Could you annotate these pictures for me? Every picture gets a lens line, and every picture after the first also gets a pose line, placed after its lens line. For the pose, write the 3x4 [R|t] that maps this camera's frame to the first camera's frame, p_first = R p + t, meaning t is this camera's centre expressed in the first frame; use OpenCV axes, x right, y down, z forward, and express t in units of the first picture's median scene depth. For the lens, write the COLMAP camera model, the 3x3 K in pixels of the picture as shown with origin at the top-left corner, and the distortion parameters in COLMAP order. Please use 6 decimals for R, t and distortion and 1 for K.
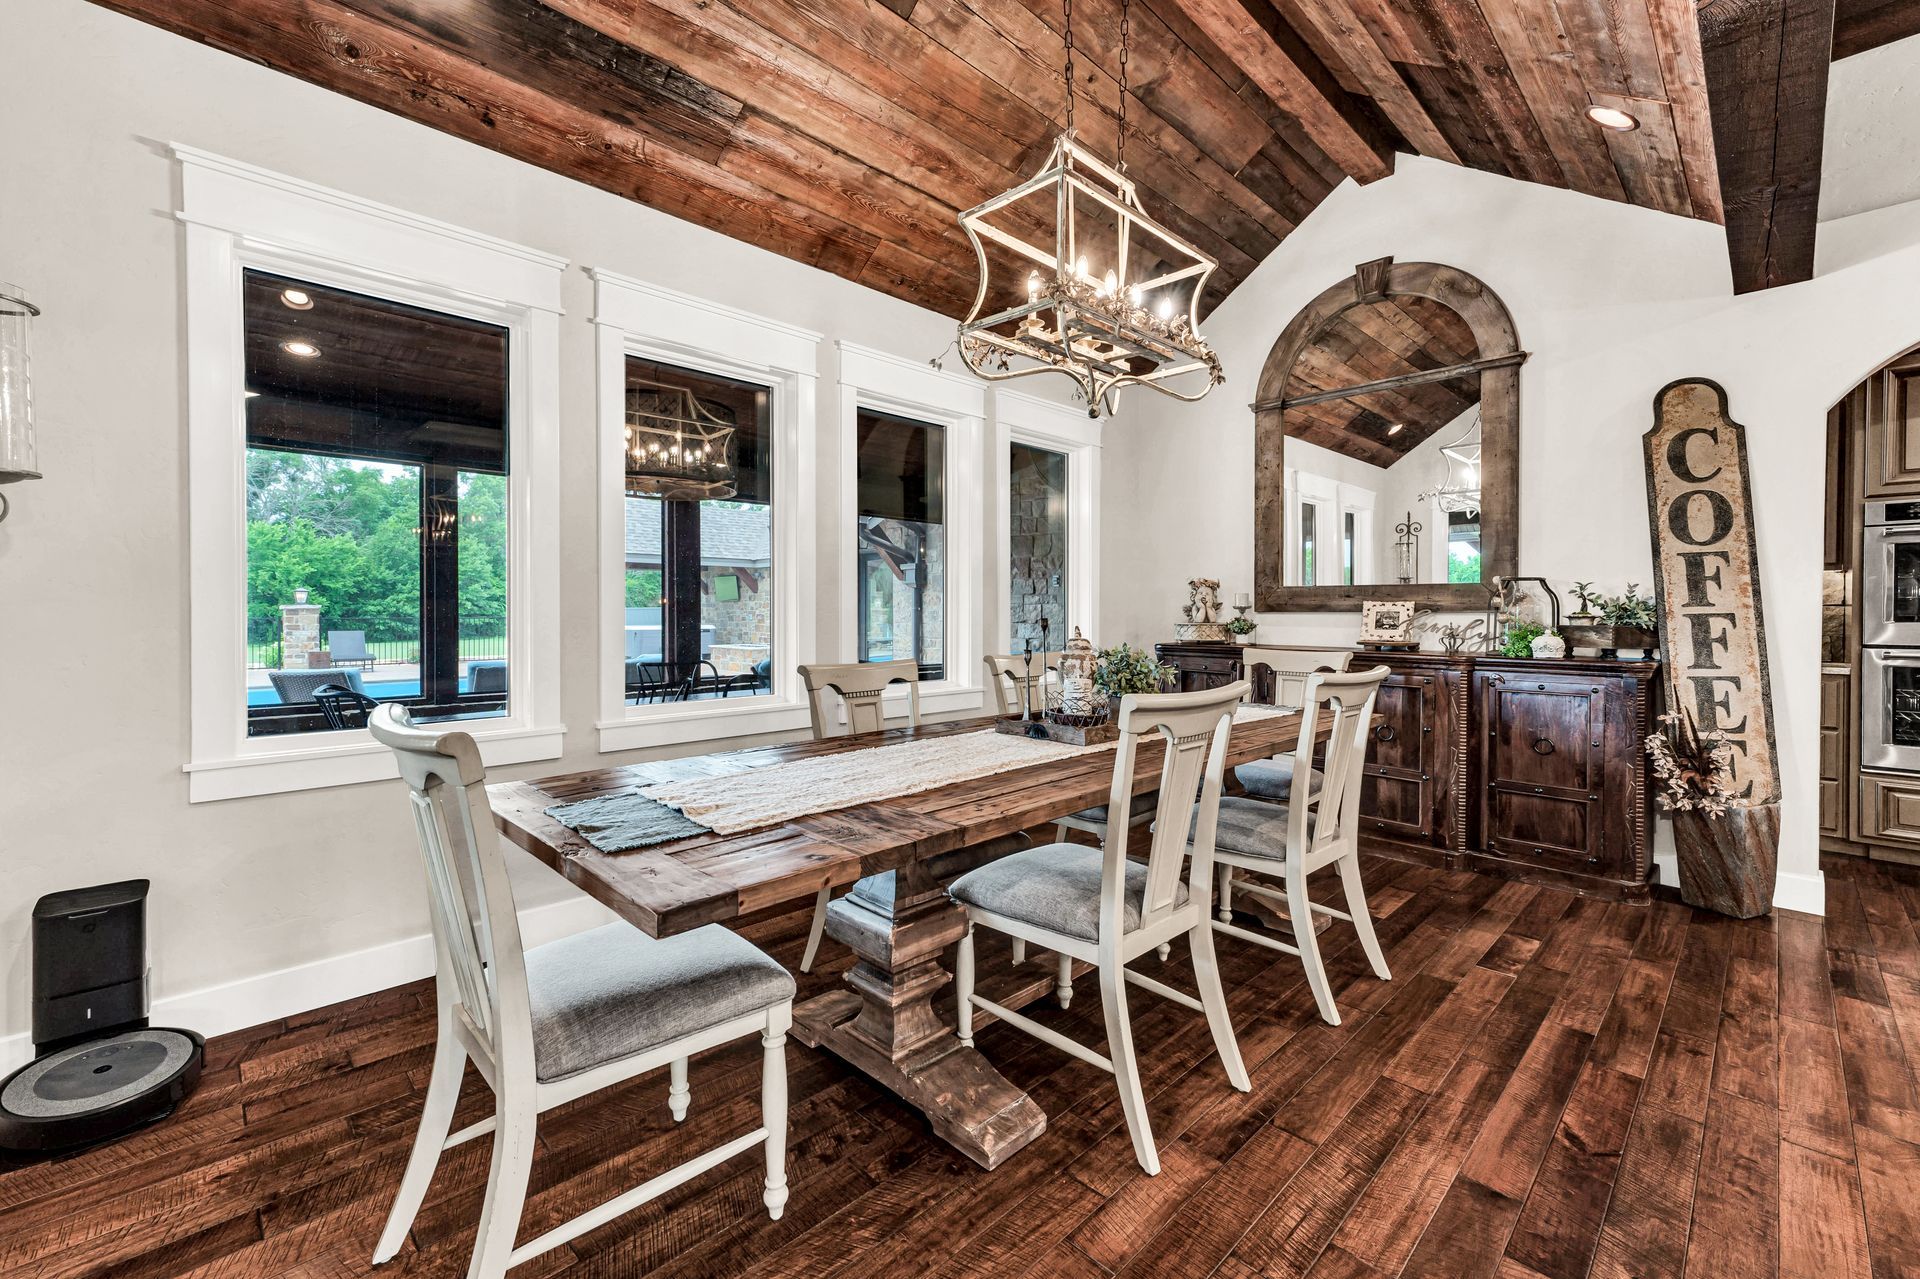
lens RADIAL K [[780.4, 0, 959.3], [0, 780.4, 621.3], [0, 0, 1]] dist [-0.001735, -0.000042]
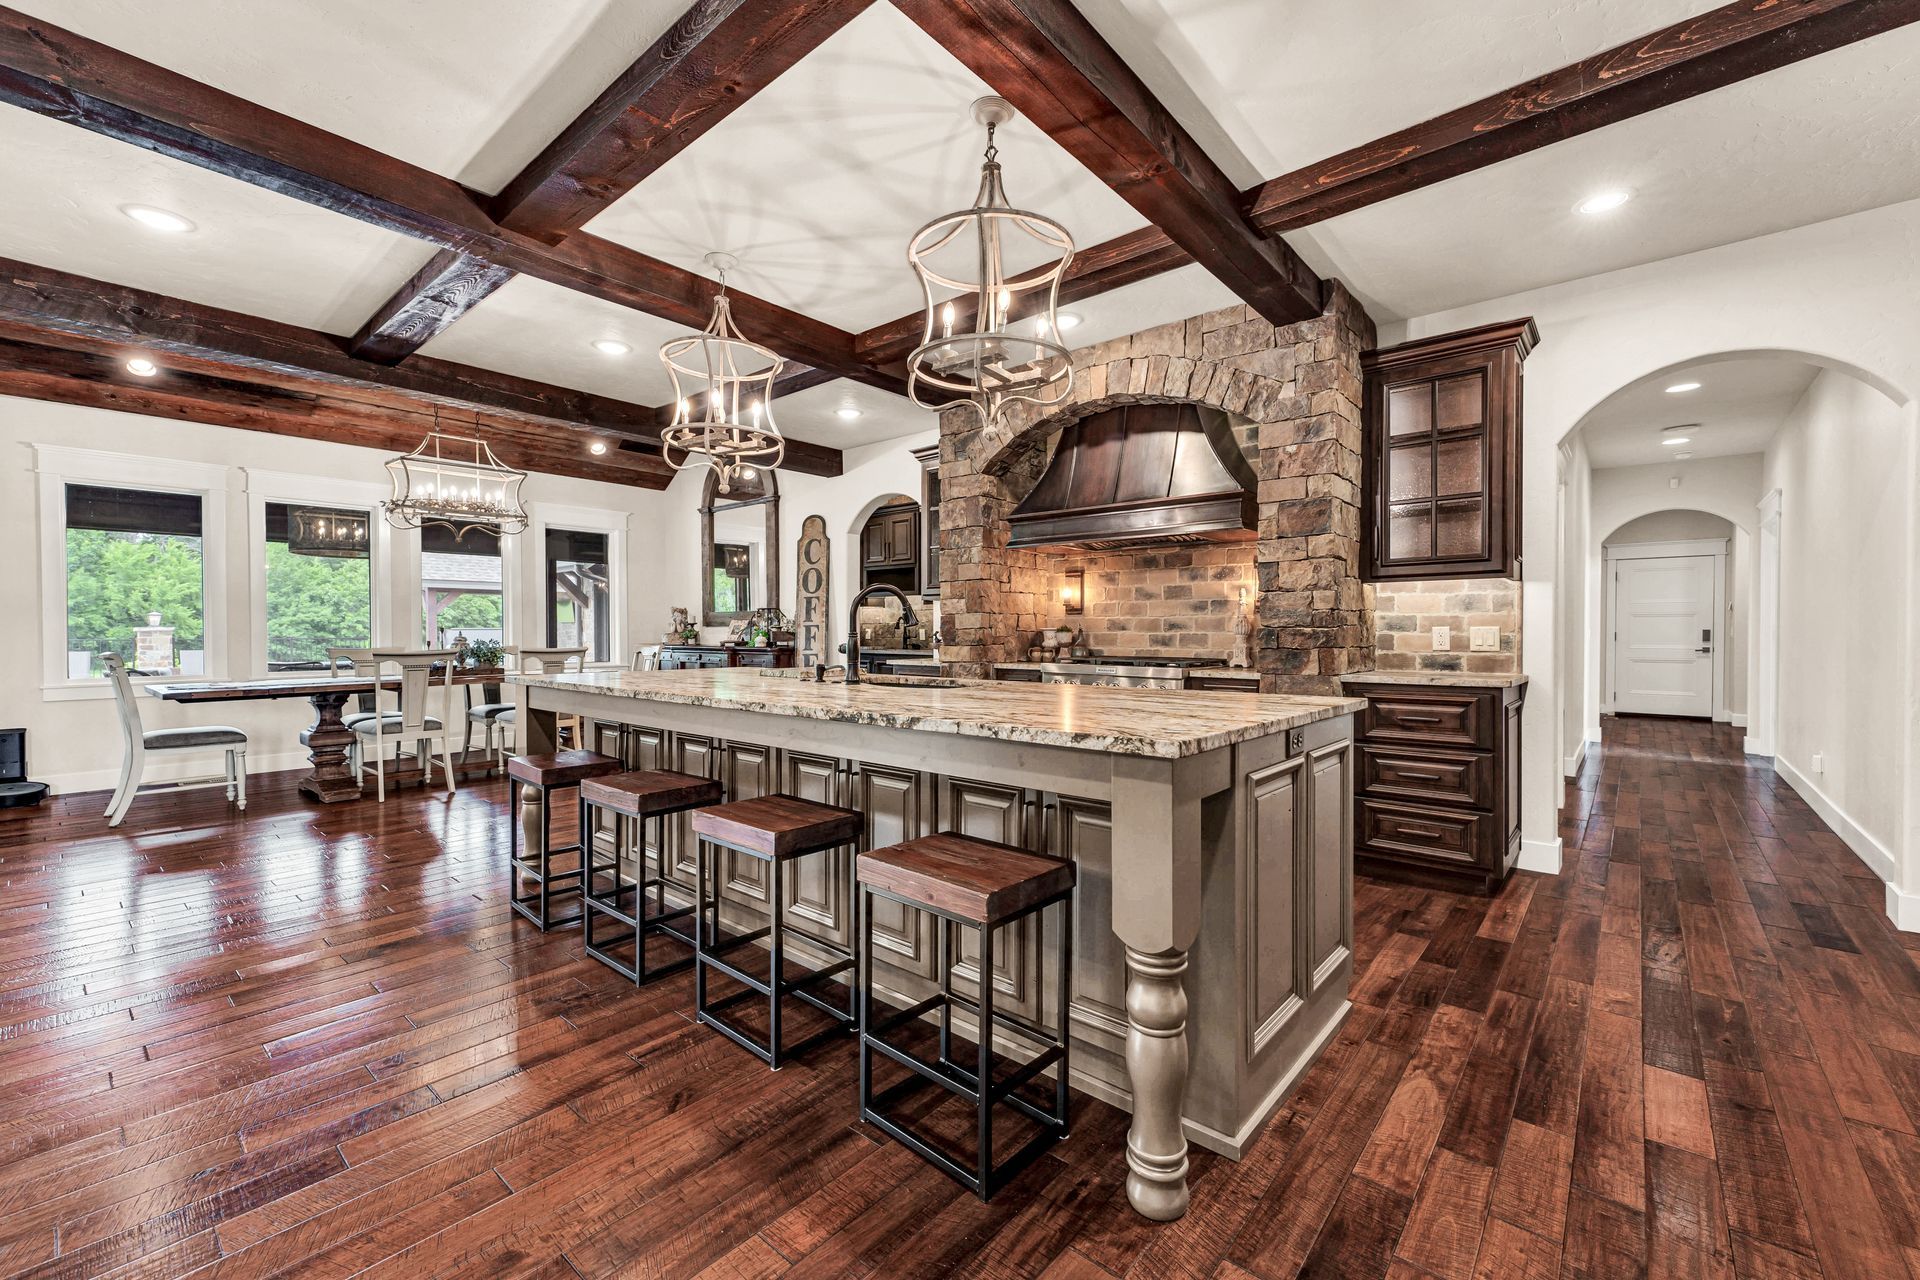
lens RADIAL K [[765.6, 0, 960.9], [0, 765.6, 644.1], [0, 0, 1]] dist [0.005233, 0.000751]
pose [[0.995723, -0.006435, 0.092167, 1.141762], [0.006141, 0.999975, 0.003473, 0.037618], [-0.092187, -0.002892, 0.995738, -1.138040]]
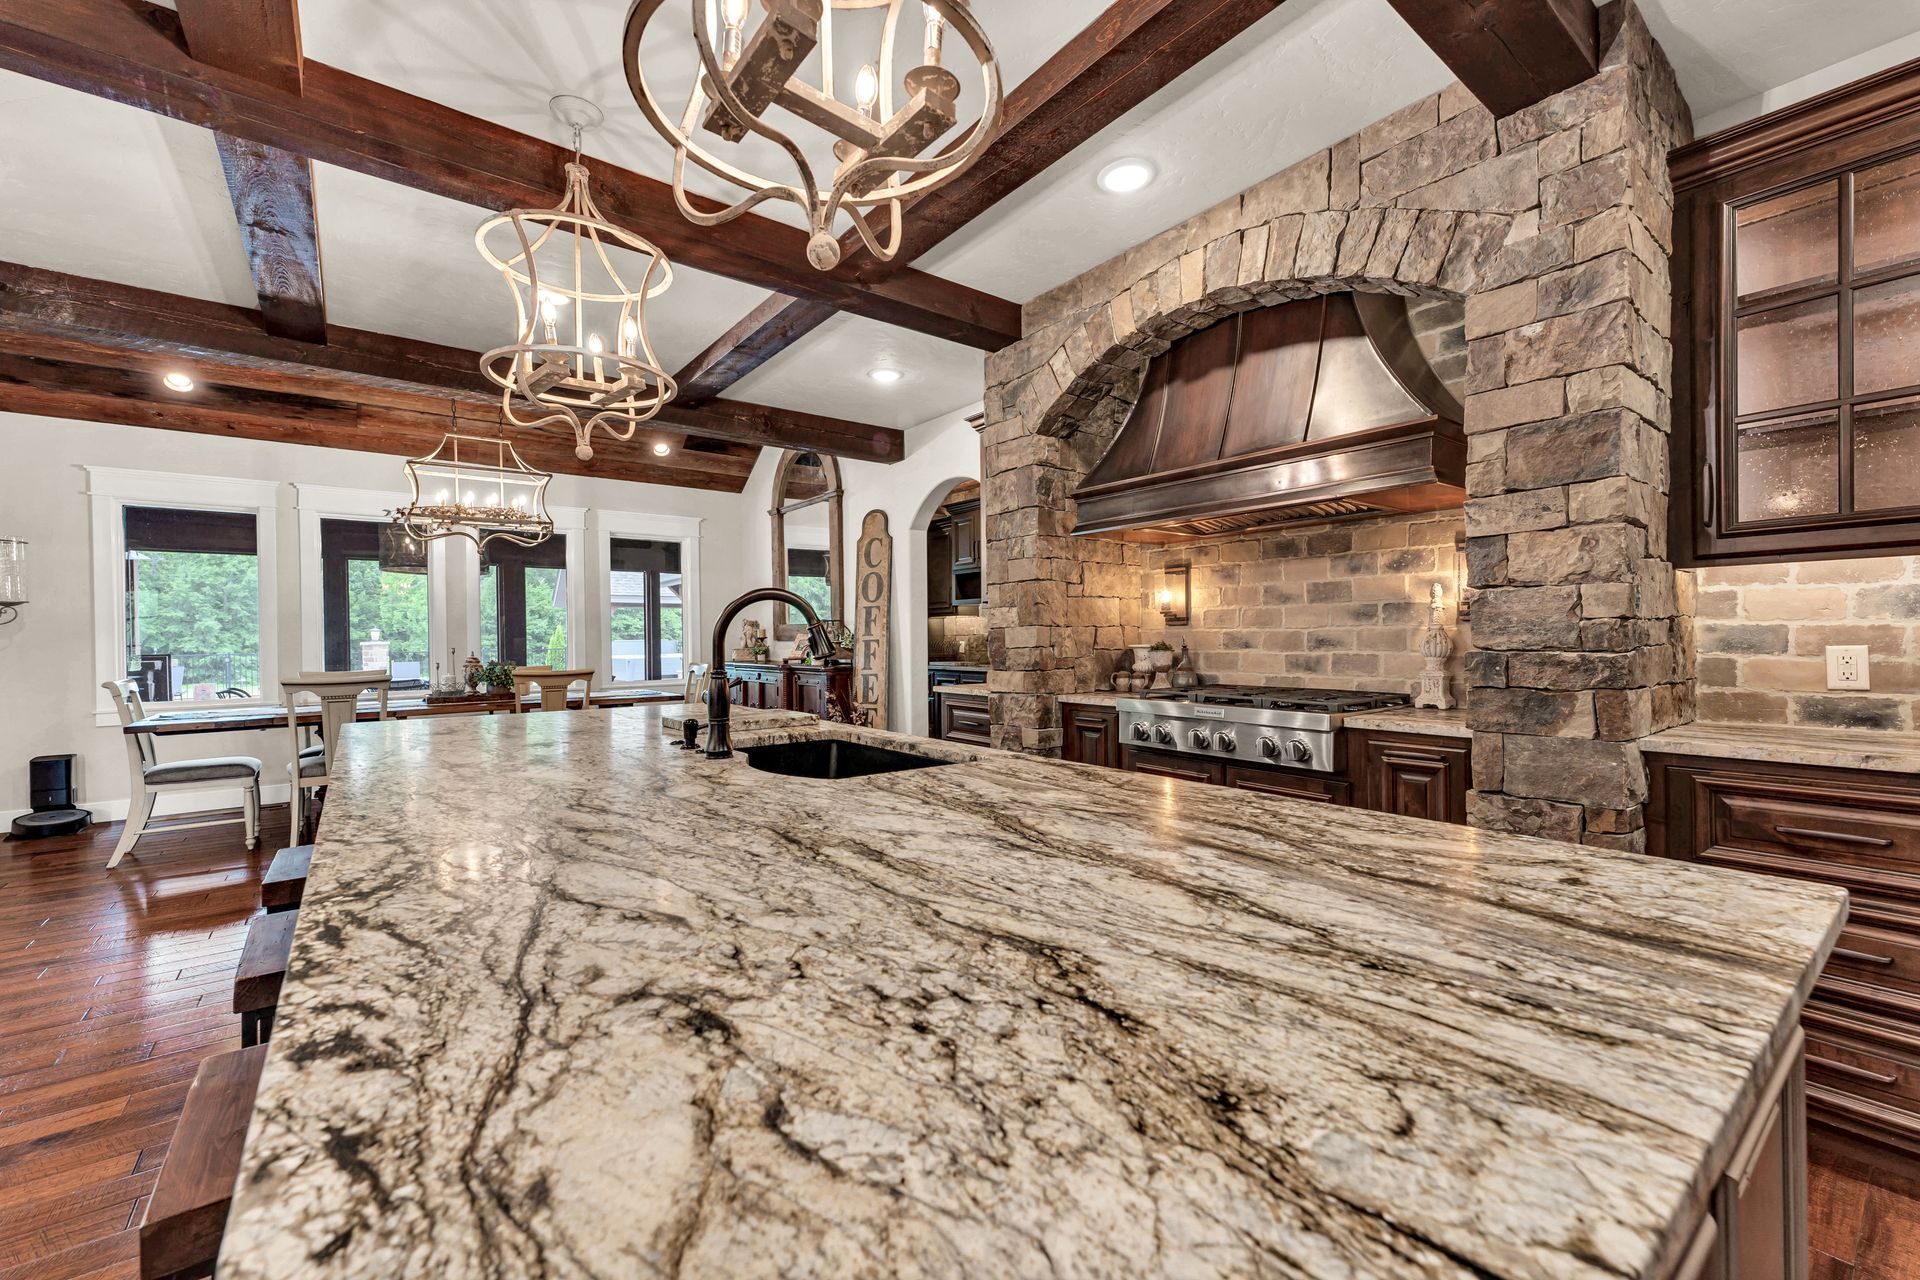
lens RADIAL K [[765.6, 0, 960.9], [0, 765.6, 644.1], [0, 0, 1]] dist [0.005233, 0.000751]
pose [[0.994034, -0.013077, -0.108282, 1.323496], [0.012544, 0.999906, -0.005602, 0.012948], [0.108345, 0.004210, 0.994104, -0.751420]]
